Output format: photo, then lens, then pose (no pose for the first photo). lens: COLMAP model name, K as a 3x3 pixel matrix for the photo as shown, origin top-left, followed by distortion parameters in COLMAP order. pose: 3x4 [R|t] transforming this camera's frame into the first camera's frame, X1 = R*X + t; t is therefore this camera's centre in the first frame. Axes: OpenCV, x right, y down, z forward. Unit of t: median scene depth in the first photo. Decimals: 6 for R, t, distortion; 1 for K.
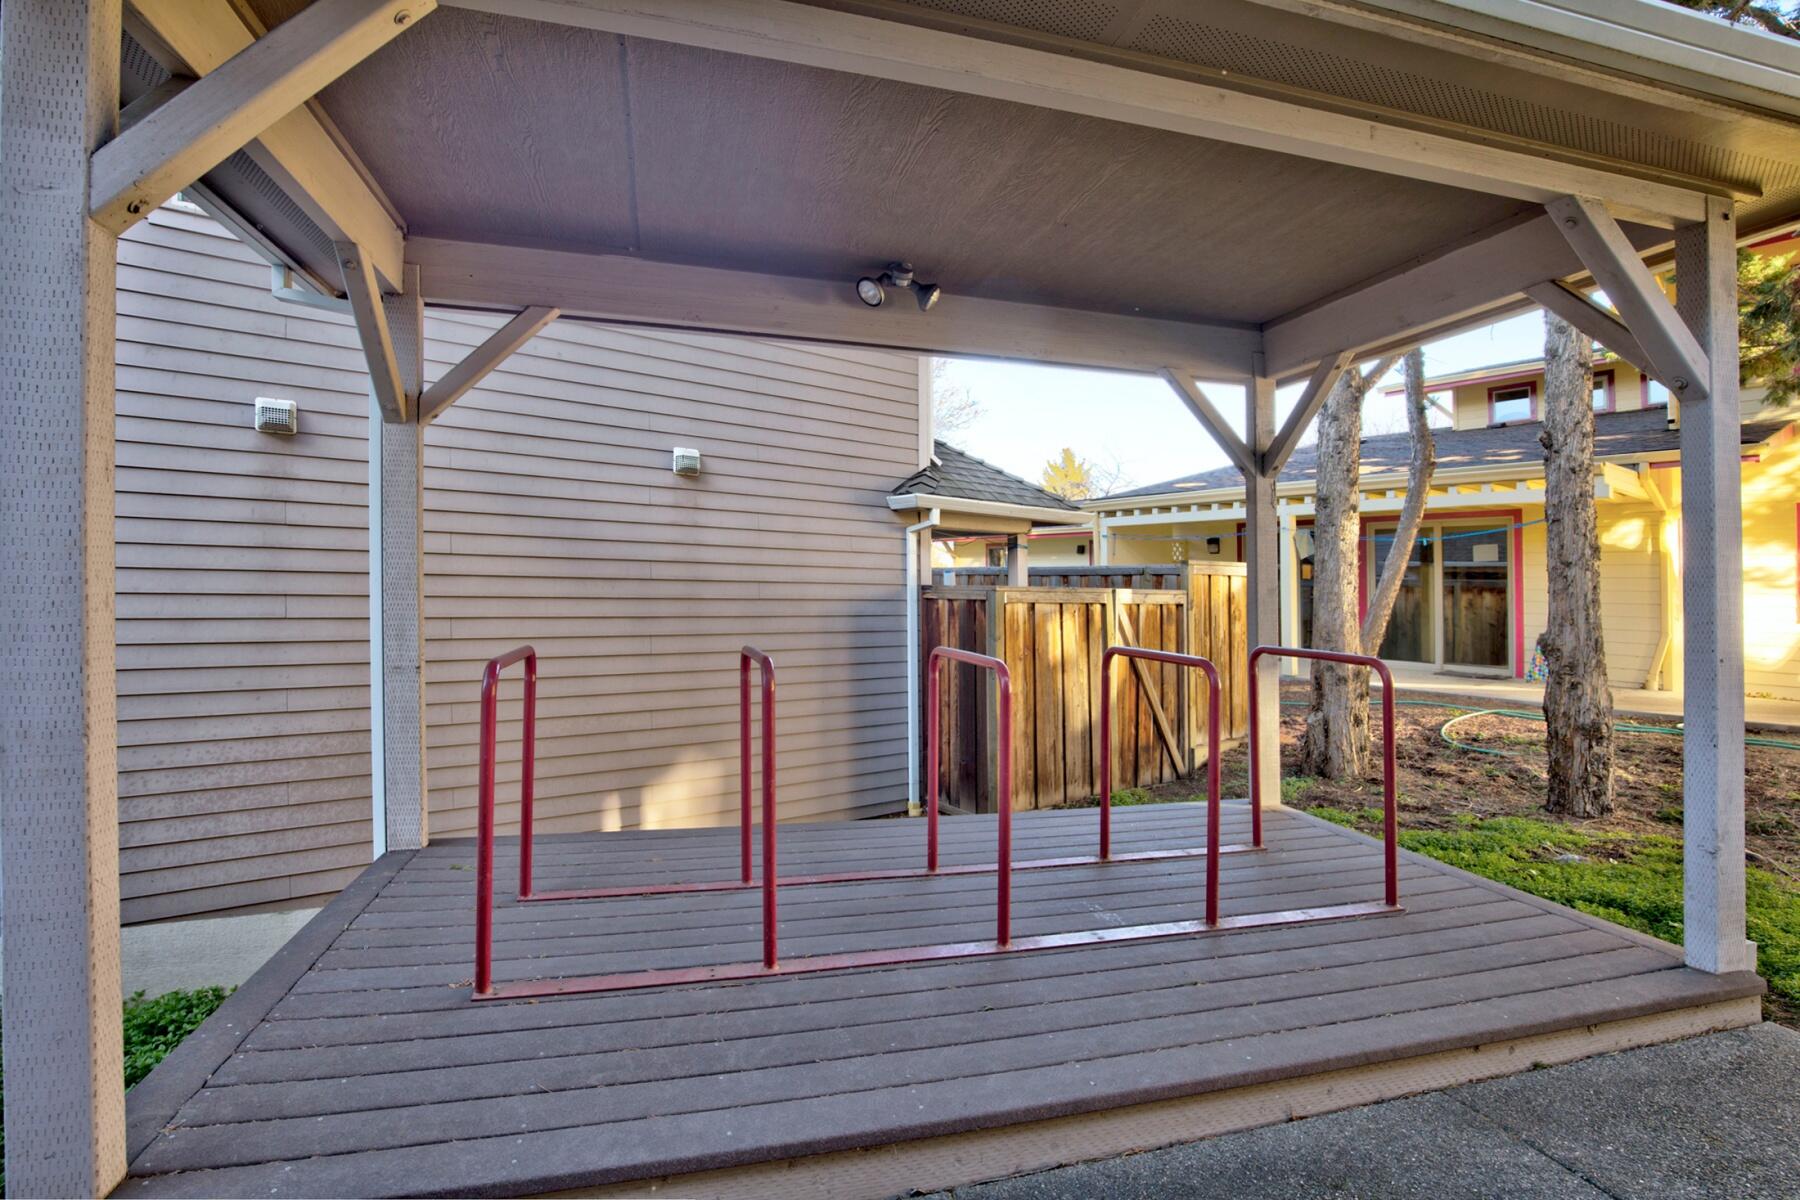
lens RADIAL K [[859.9, 0, 906.1], [0, 859.9, 596.7], [0, 0, 1]] dist [-0.022906, 0.001103]
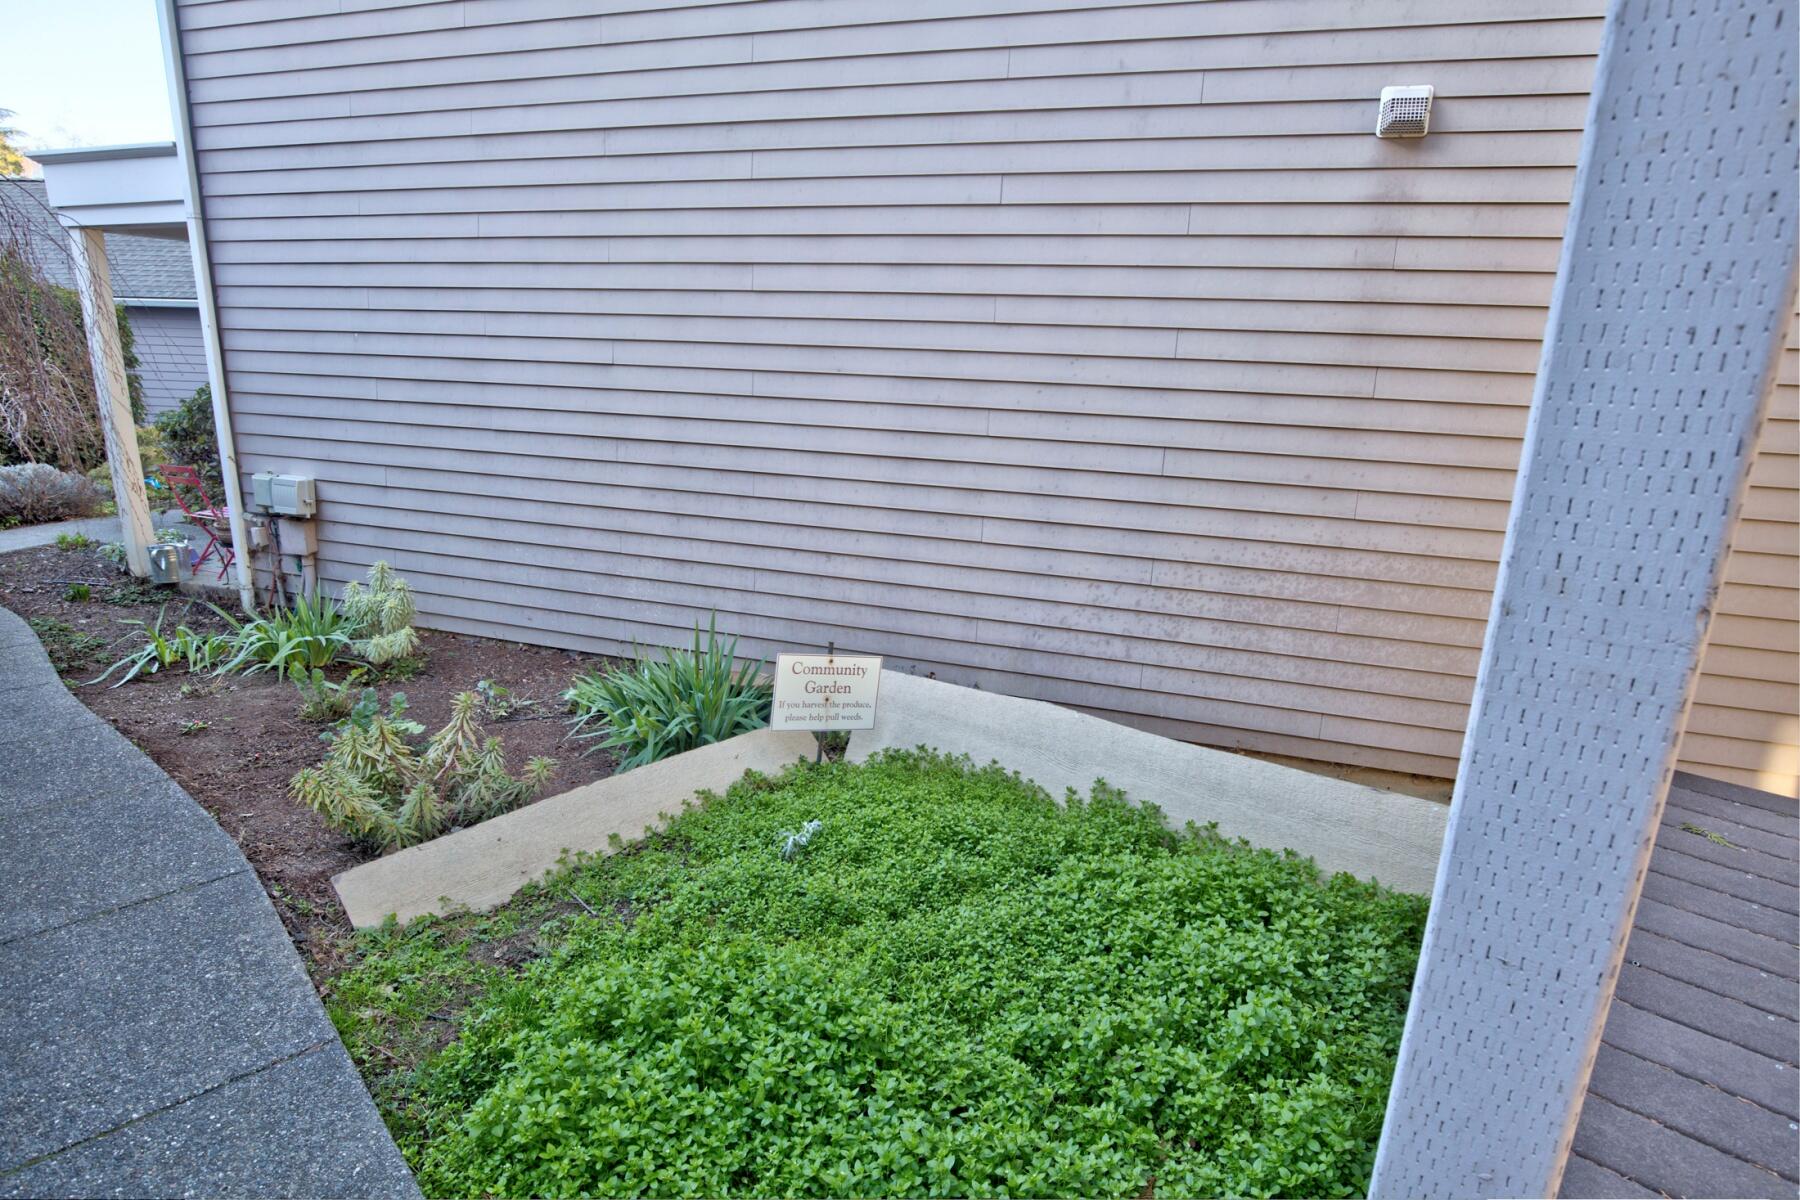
lens RADIAL K [[866.8, 0, 894.9], [0, 866.8, 601.4], [0, 0, 1]] dist [-0.000174, -0.000036]
pose [[0.597565, 0.217690, -0.771704, -0.440888], [-0.038064, 0.969057, 0.243886, 0.036221], [0.800917, -0.116363, 0.587360, 0.218754]]
